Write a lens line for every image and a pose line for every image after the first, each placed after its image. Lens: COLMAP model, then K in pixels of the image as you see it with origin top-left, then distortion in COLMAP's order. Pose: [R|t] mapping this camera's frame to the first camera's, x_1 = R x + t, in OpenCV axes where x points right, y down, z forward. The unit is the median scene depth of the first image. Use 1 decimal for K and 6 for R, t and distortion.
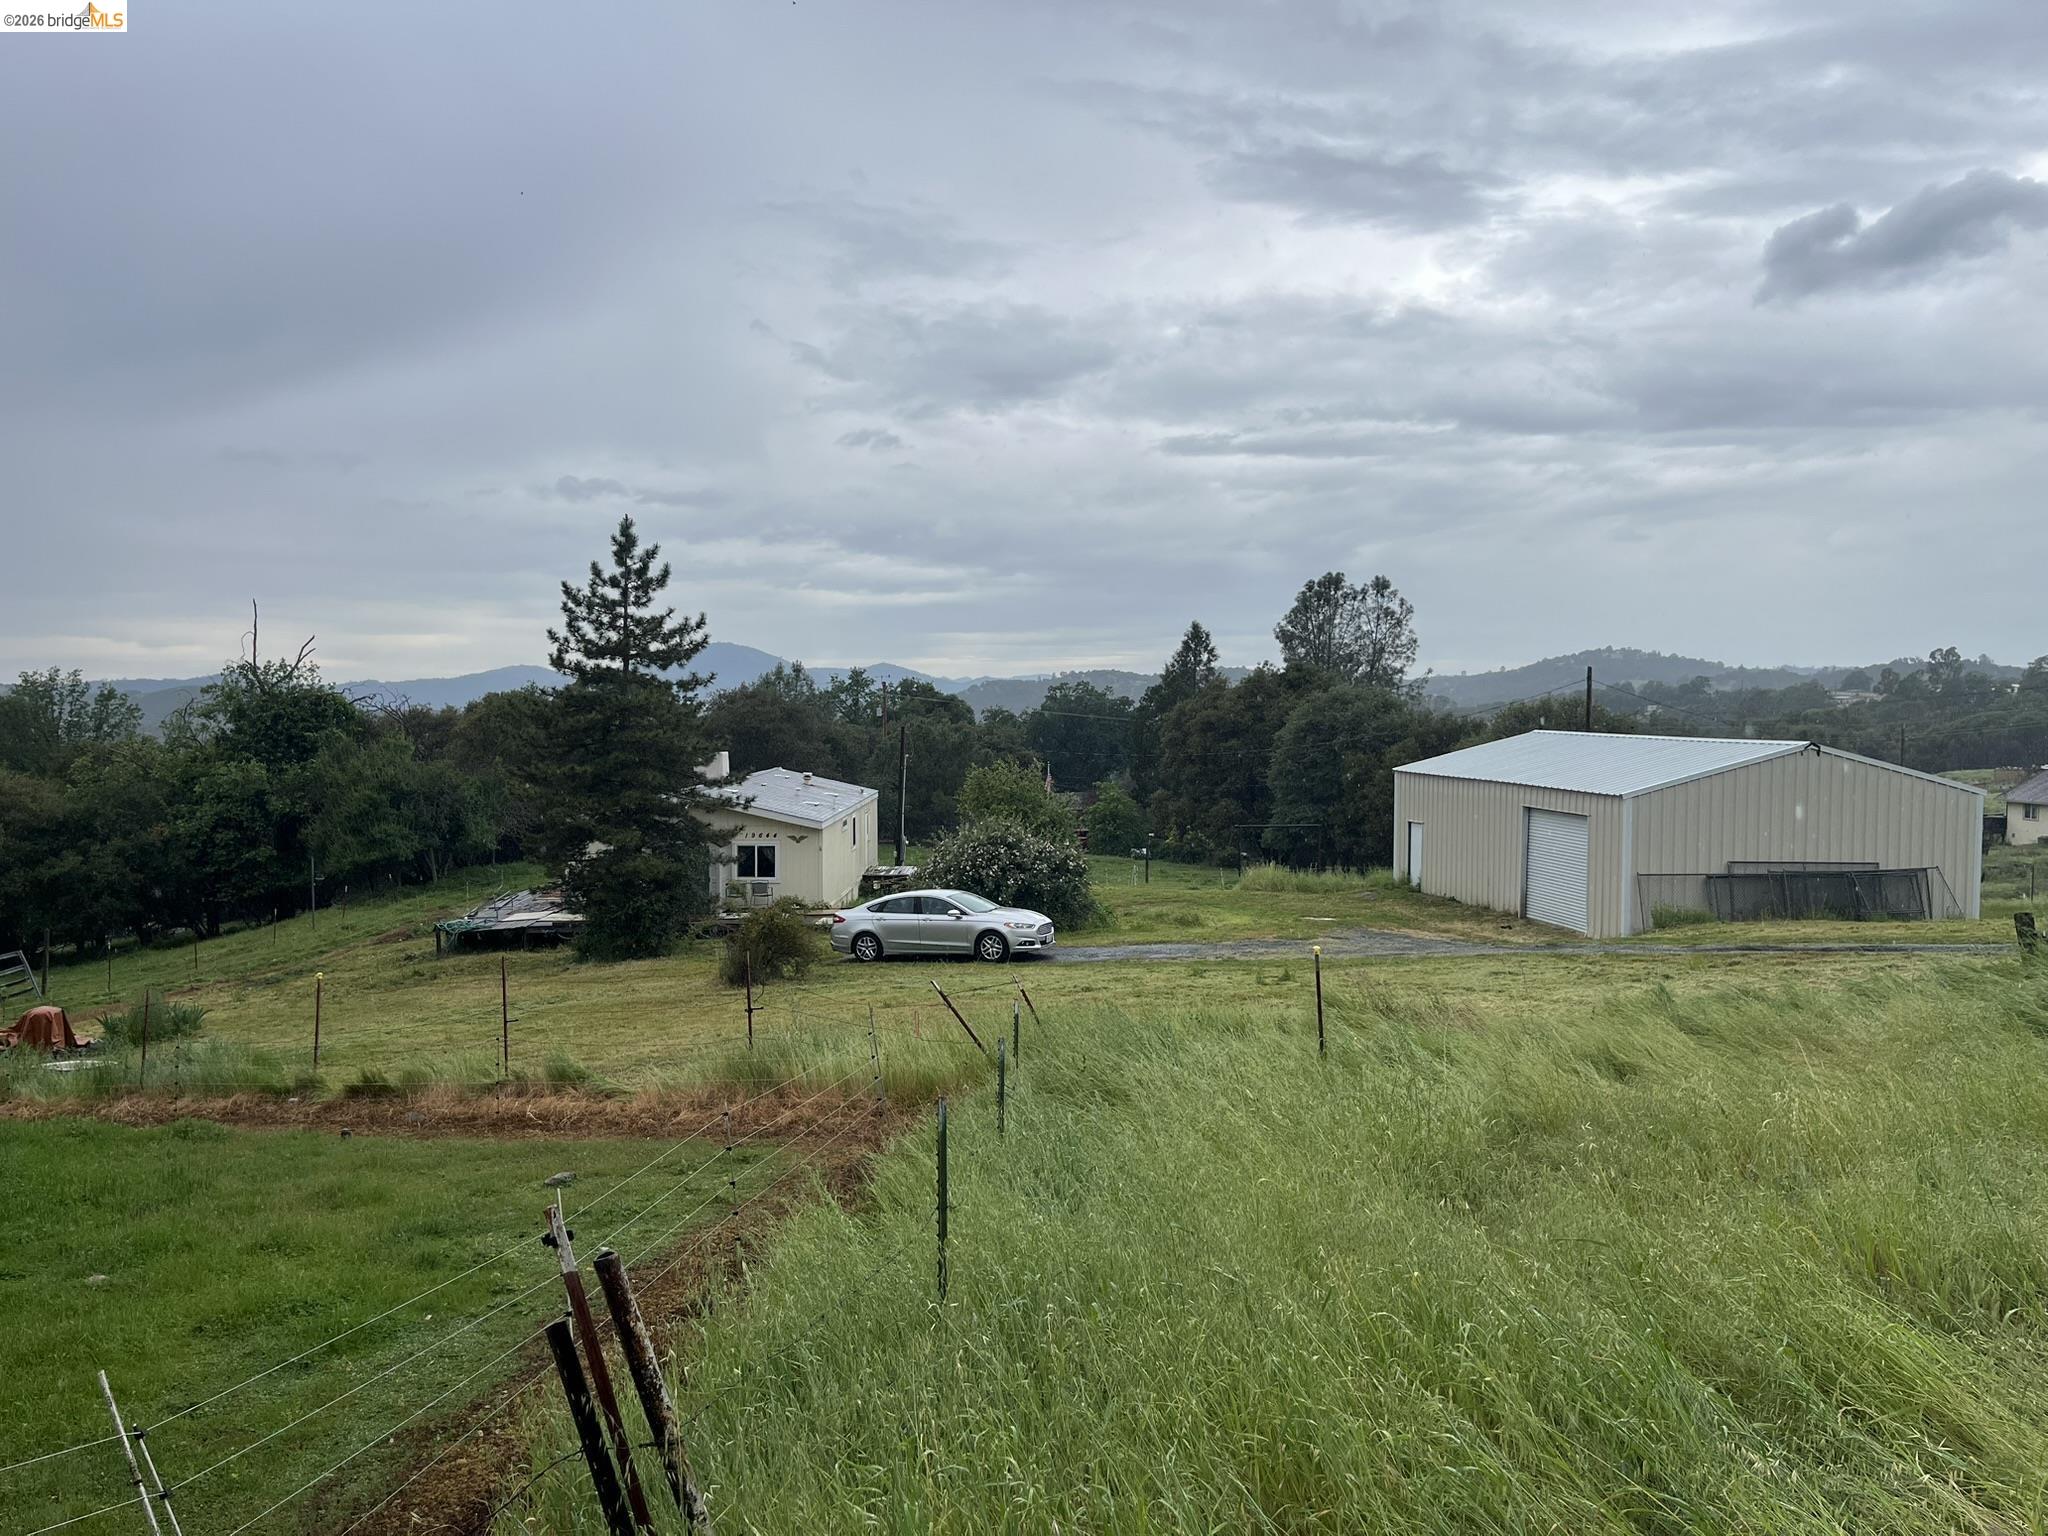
lens RADIAL K [[1548.5, 0, 1009.4], [0, 1548.5, 776.2], [0, 0, 1]] dist [0.070722, -0.093640]
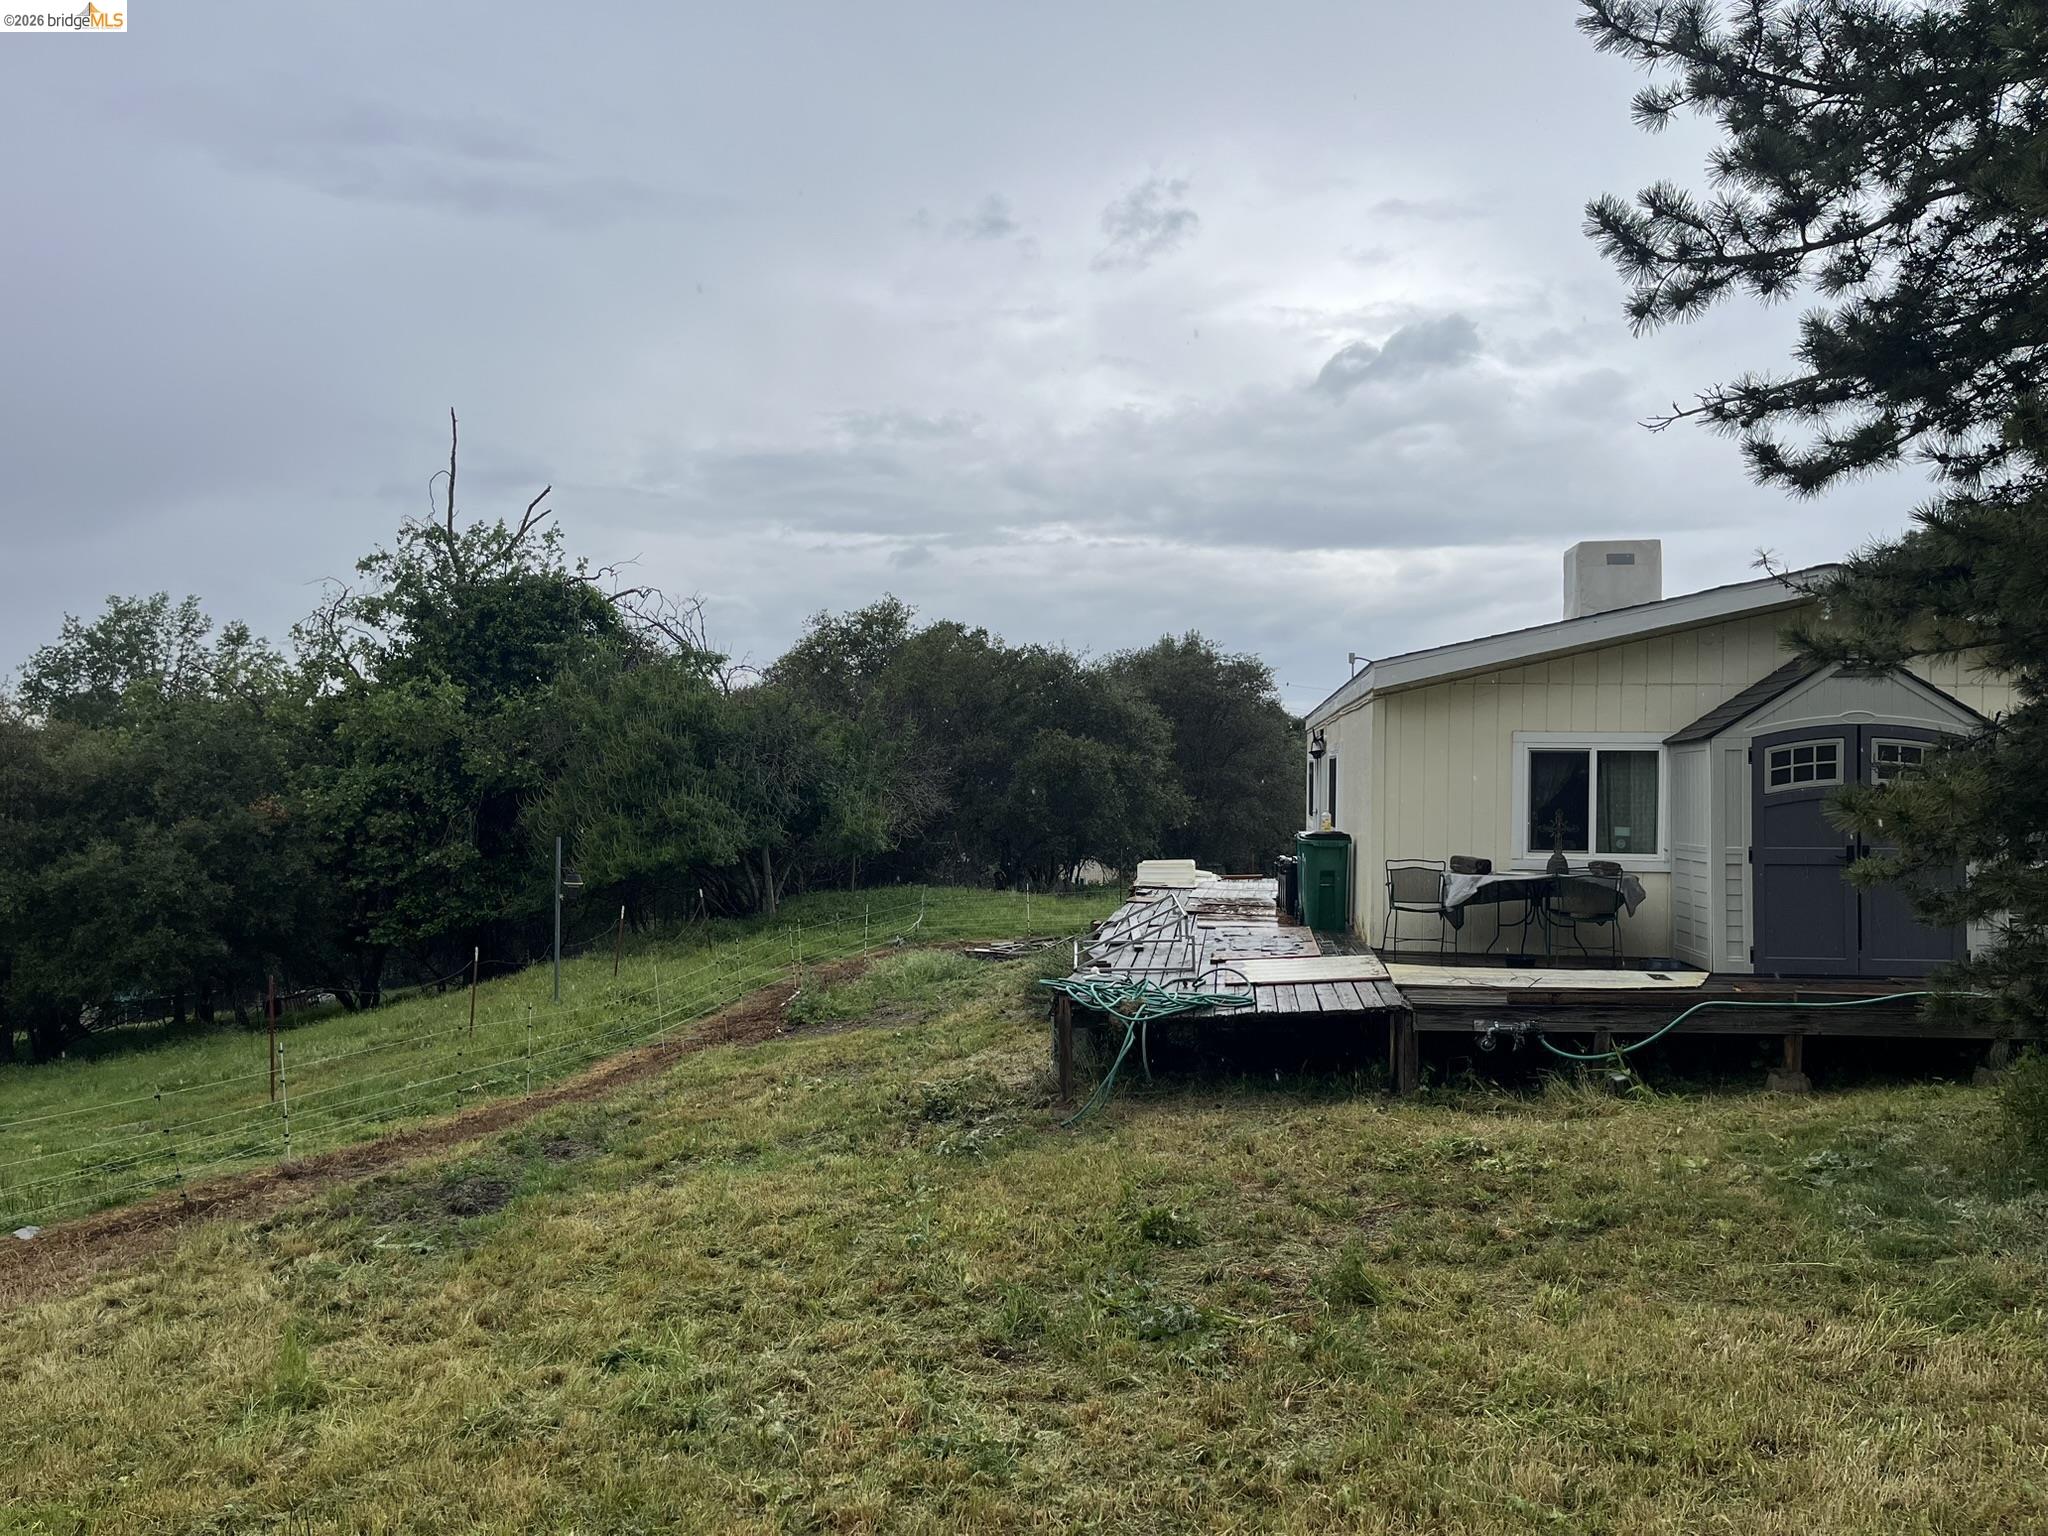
lens RADIAL K [[1548.5, 0, 1030.5], [0, 1548.5, 773.8], [0, 0, 1]] dist [0.070722, -0.093640]
pose [[0.995599, 0.010368, -0.093145, -0.242273], [-0.015636, 0.998308, -0.056001, 0.051047], [0.092406, 0.057210, 0.994076, 0.509968]]
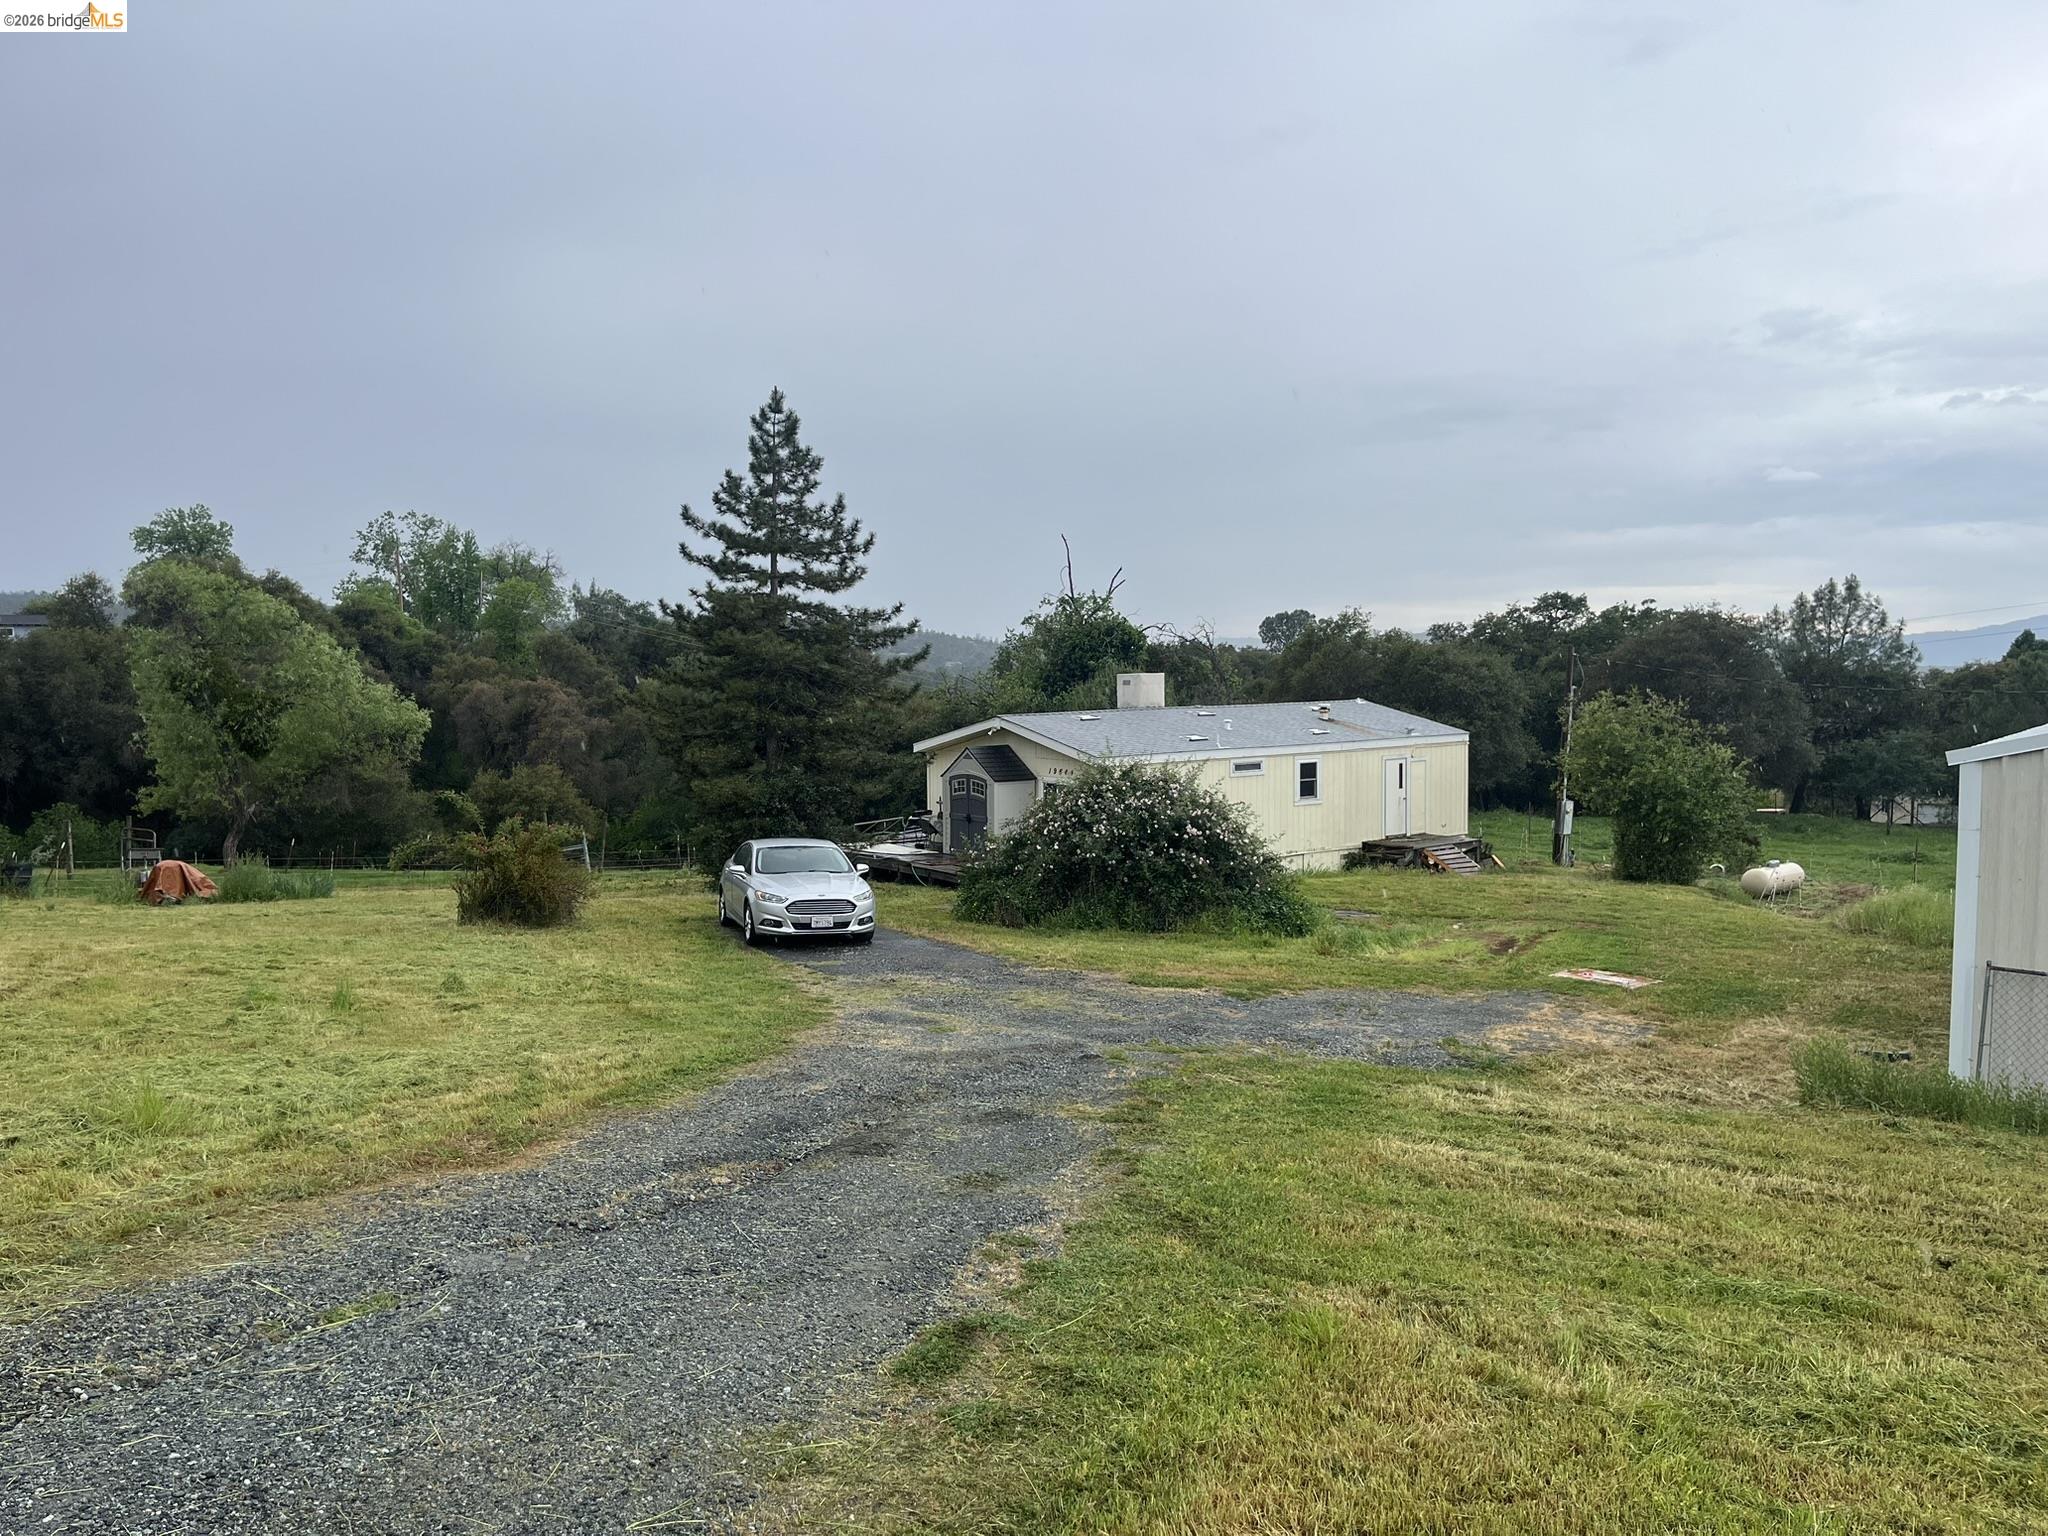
lens RADIAL K [[1548.5, 0, 1008.3], [0, 1548.5, 768.8], [0, 0, 1]] dist [0.070722, -0.093640]
pose [[0.627273, 0.051140, -0.777118, 0.333509], [-0.033034, 0.998691, 0.039057, 0.004684], [0.778098, 0.001172, 0.628141, 0.351714]]
